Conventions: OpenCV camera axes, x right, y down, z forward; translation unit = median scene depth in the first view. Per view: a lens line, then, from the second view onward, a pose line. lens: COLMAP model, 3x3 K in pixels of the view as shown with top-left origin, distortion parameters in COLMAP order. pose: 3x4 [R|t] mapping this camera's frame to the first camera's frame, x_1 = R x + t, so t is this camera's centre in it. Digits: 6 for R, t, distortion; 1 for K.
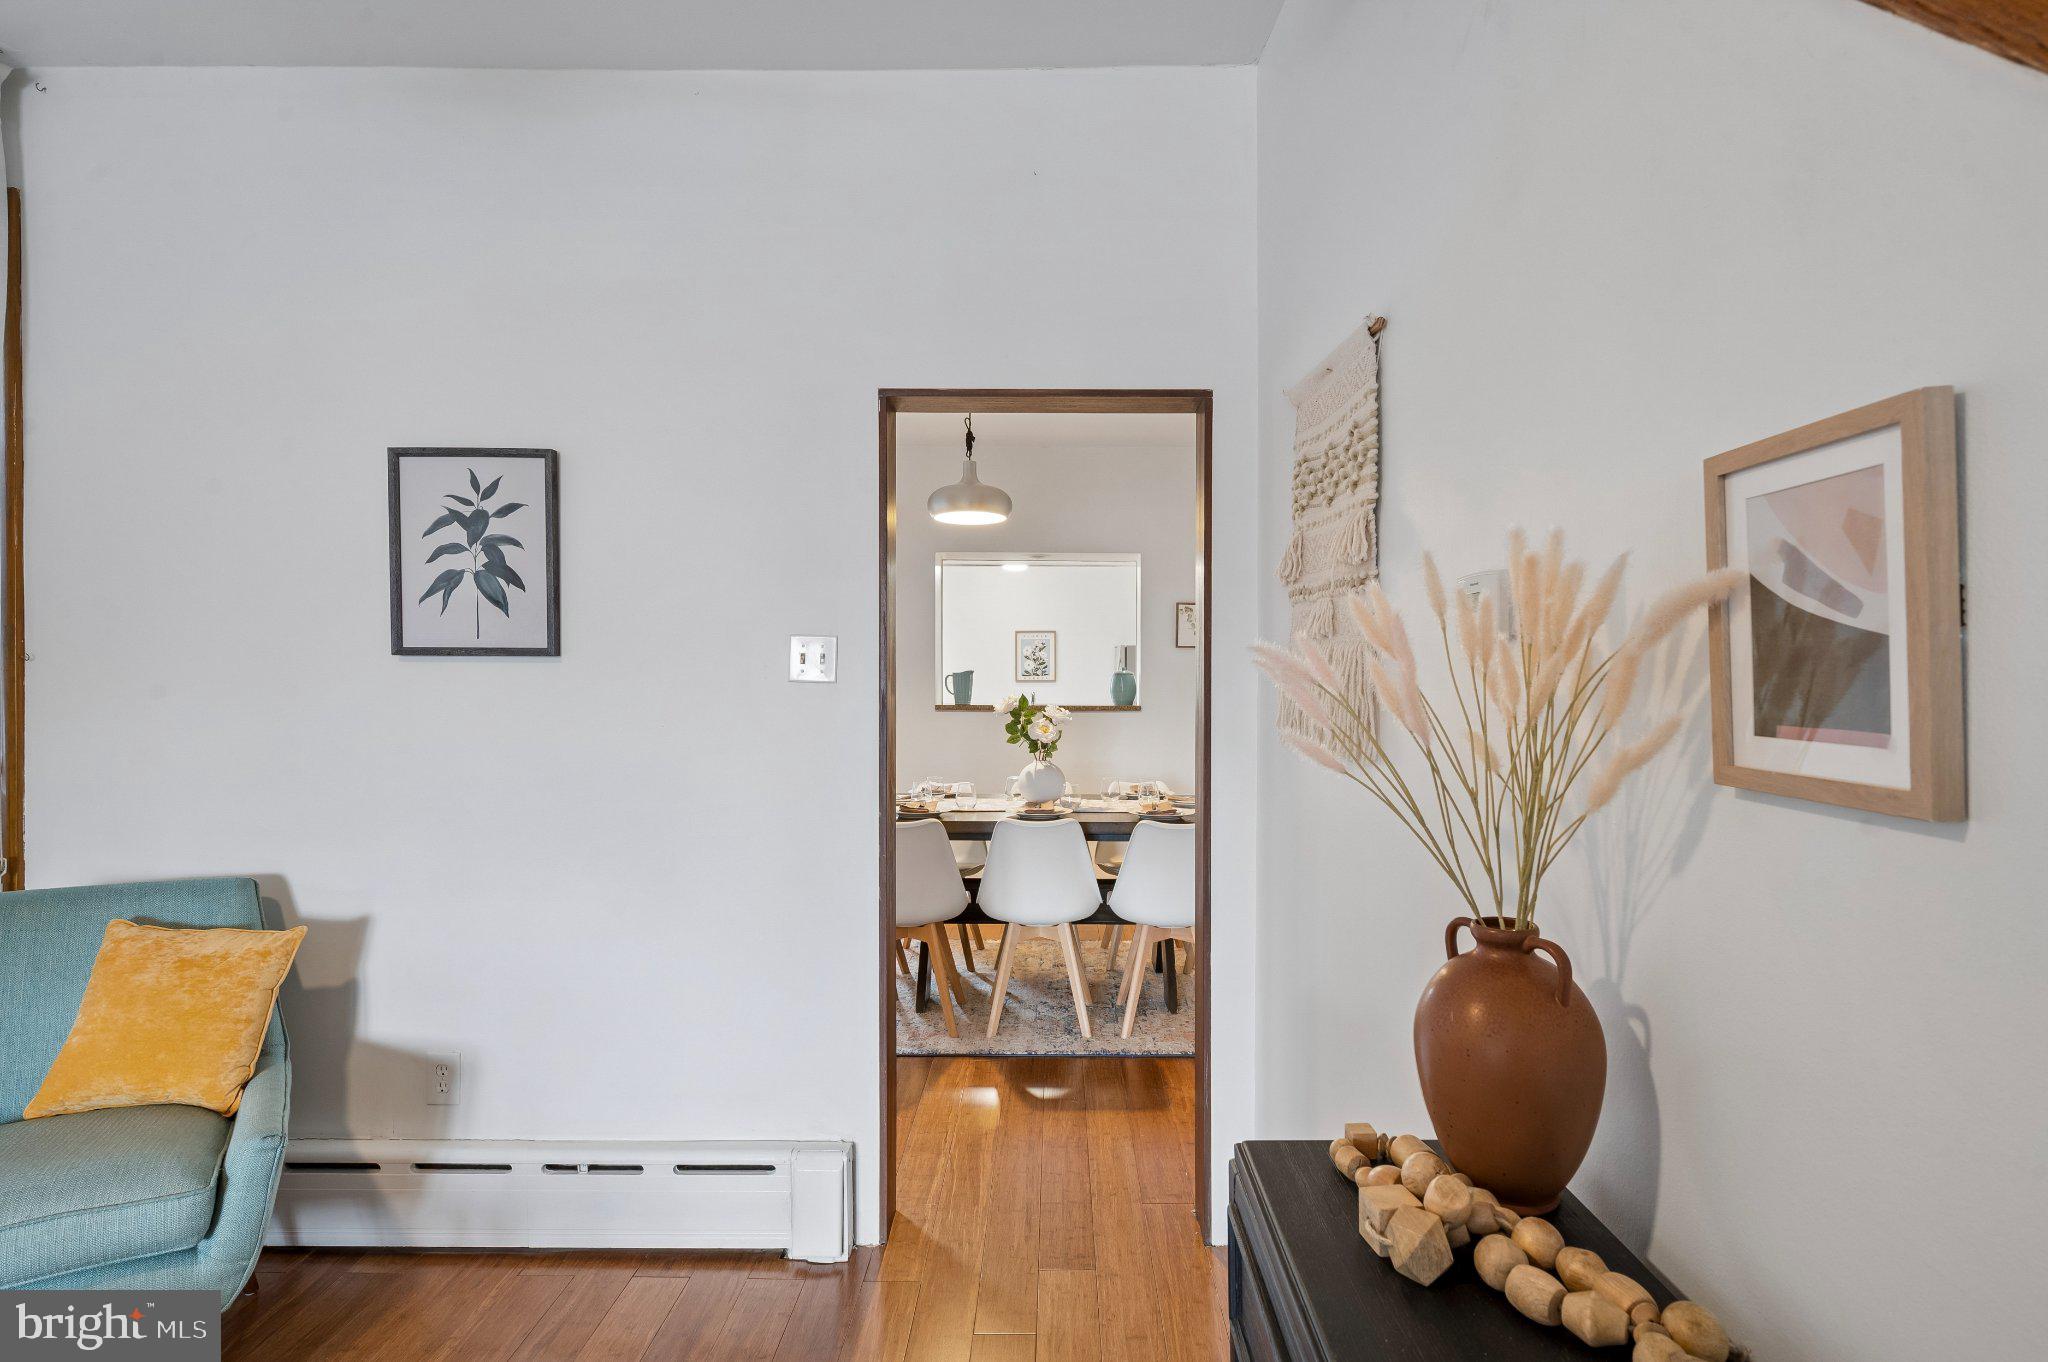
lens RADIAL K [[1017.8, 0, 1034.6], [0, 1017.8, 676.4], [0, 0, 1]] dist [-0.002036, -0.000135]
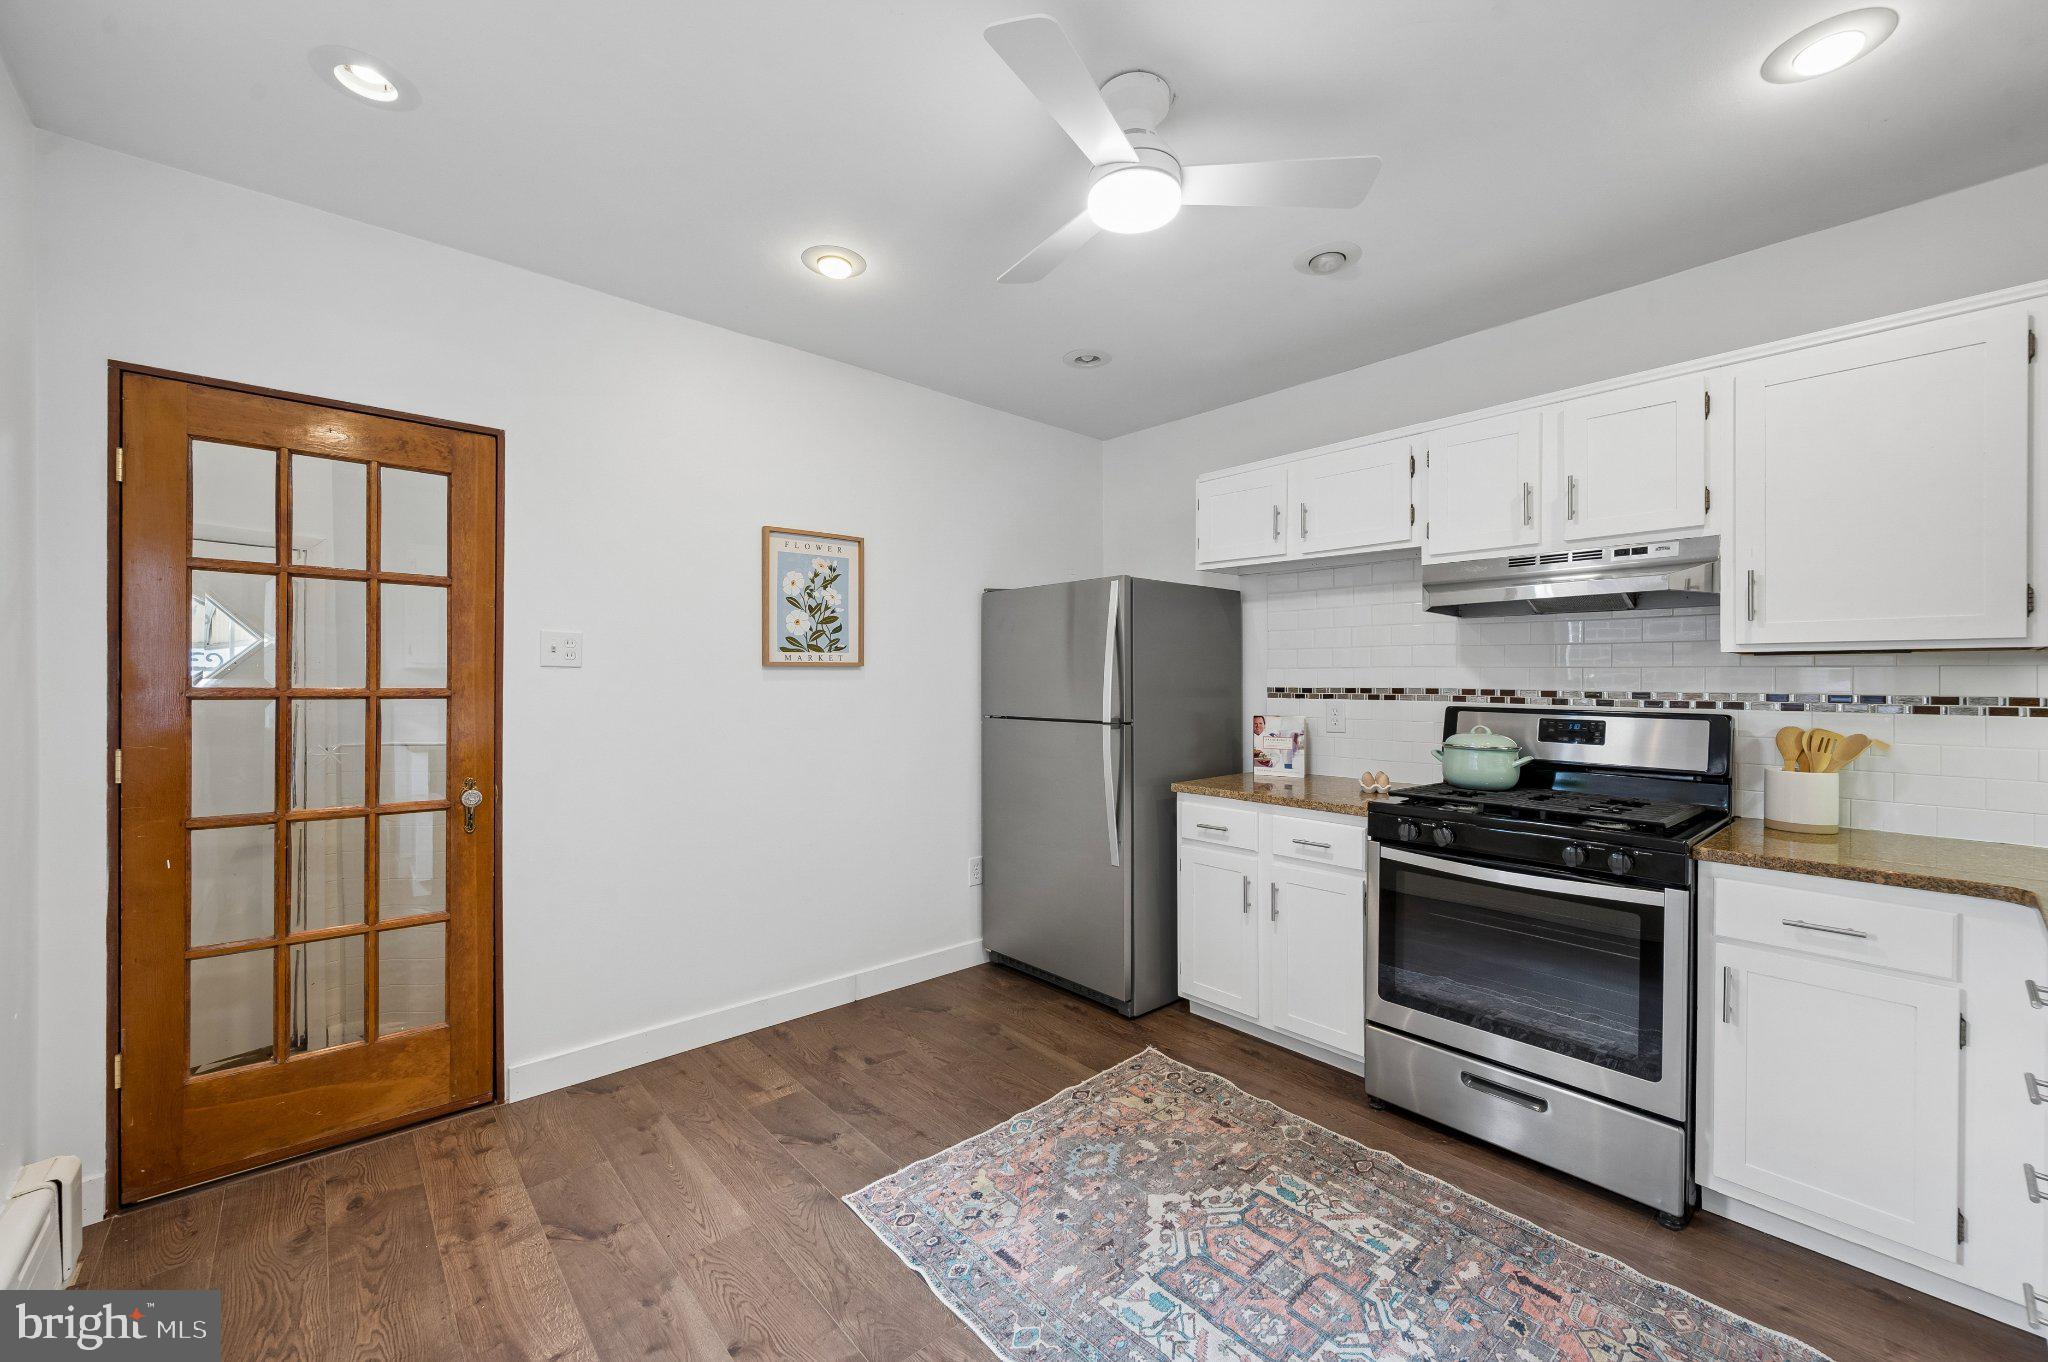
lens RADIAL K [[815.2, 0, 1032.7], [0, 815.2, 694.3], [0, 0, 1]] dist [0.002526, 0.000023]
pose [[0.738563, -0.016386, 0.673985, -0.373243], [-0.006355, 0.999491, 0.031264, 0.015513], [-0.674154, -0.027373, 0.738083, 1.798676]]
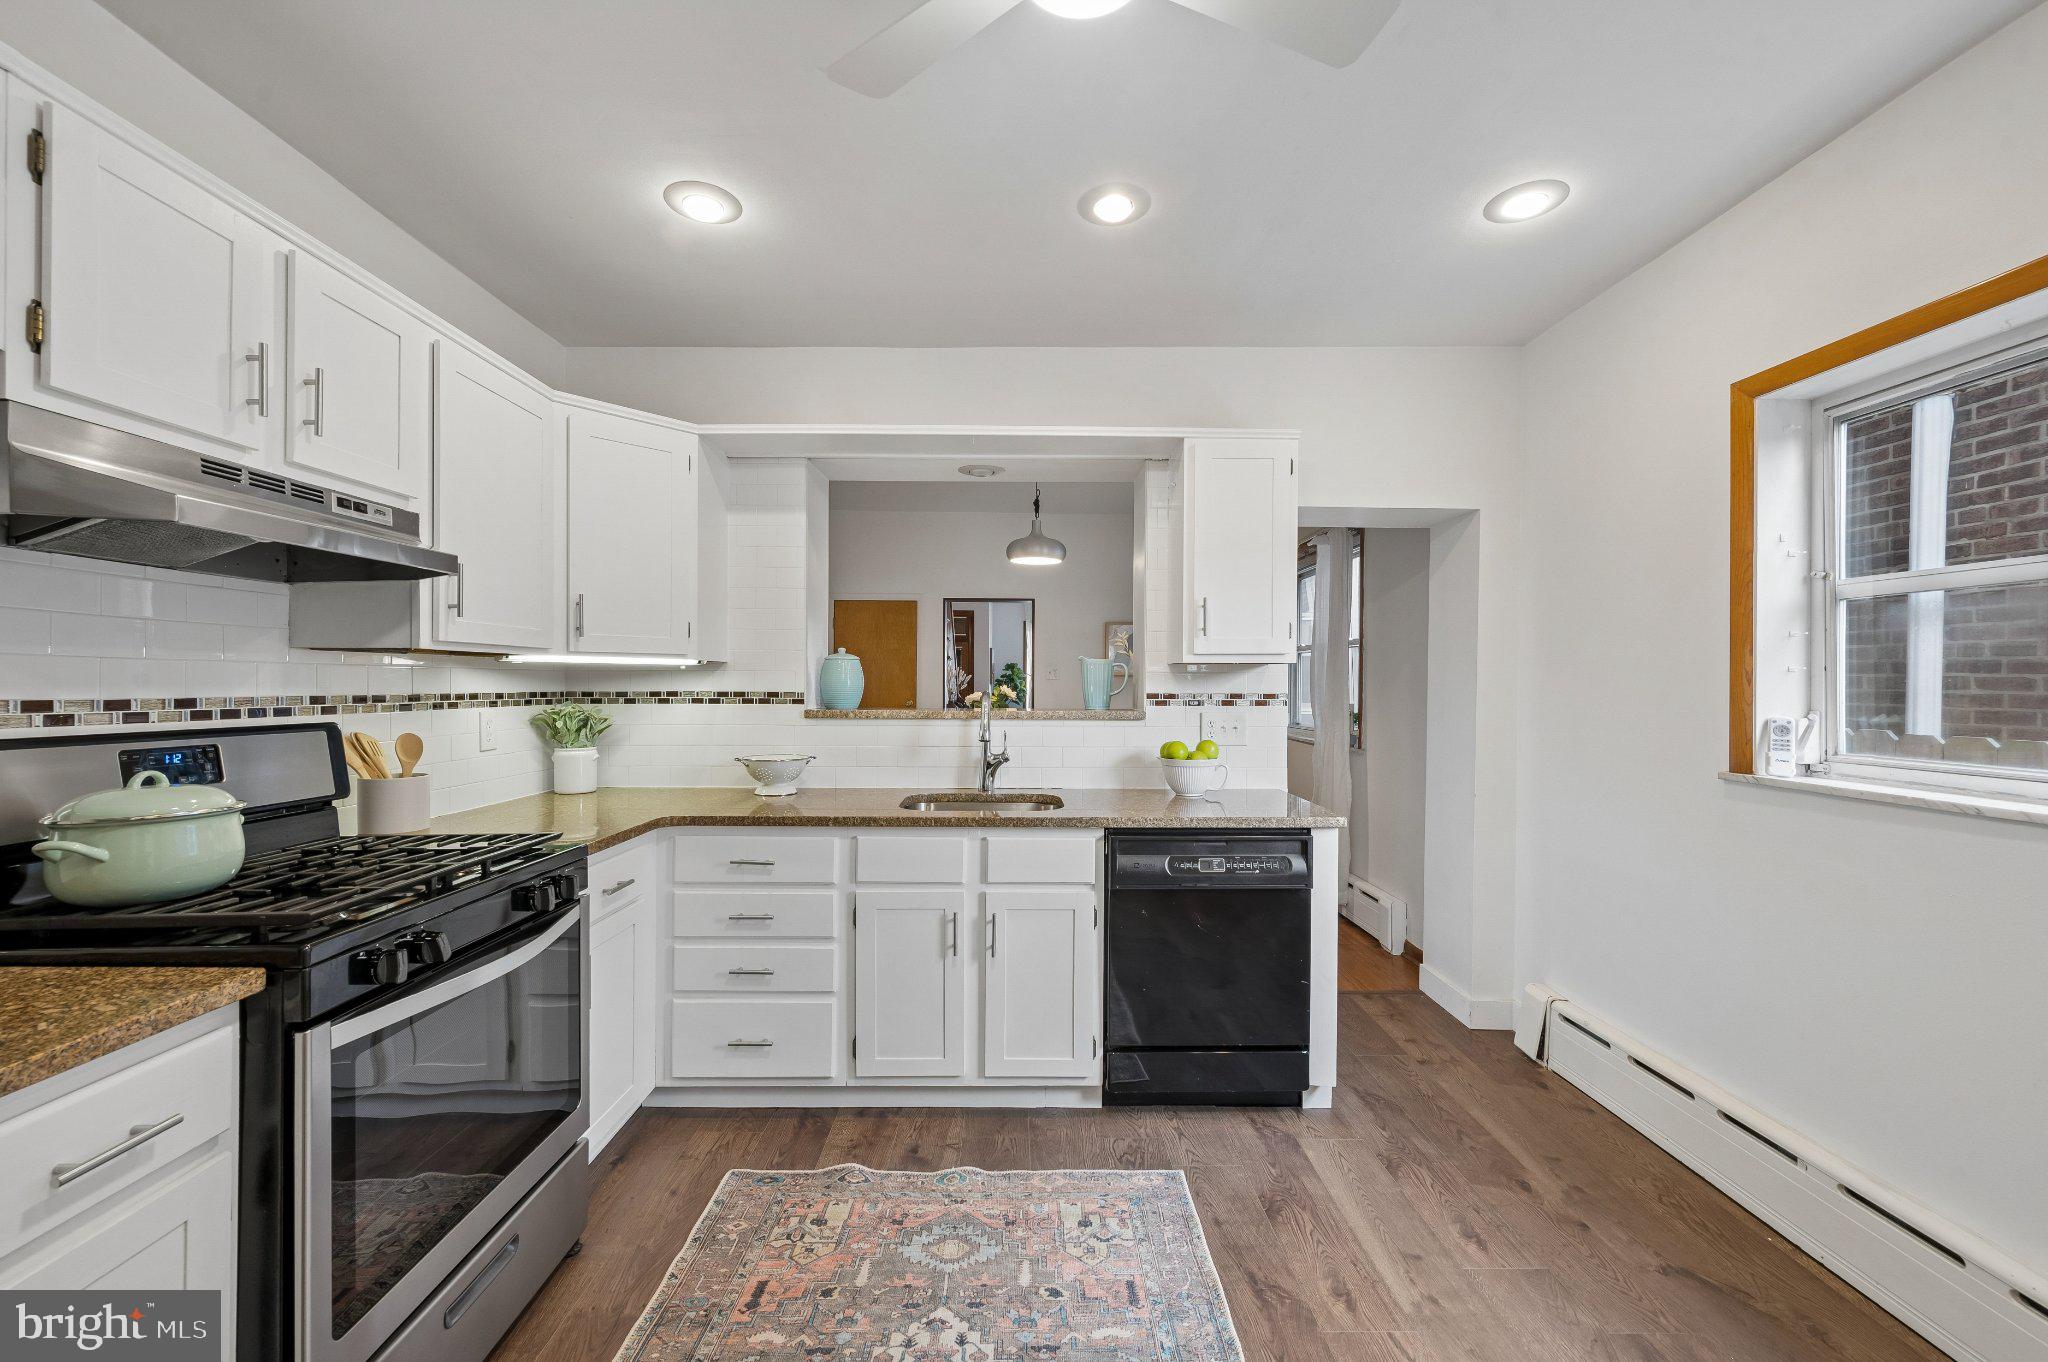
lens RADIAL K [[815.2, 0, 1022.5], [0, 815.2, 685.9], [0, 0, 1]] dist [0.002526, 0.000023]
pose [[-0.999825, -0.002433, -0.018539, -0.030319], [-0.002323, 0.999980, -0.005964, 0.025506], [0.018553, -0.005920, -0.999810, 2.342173]]
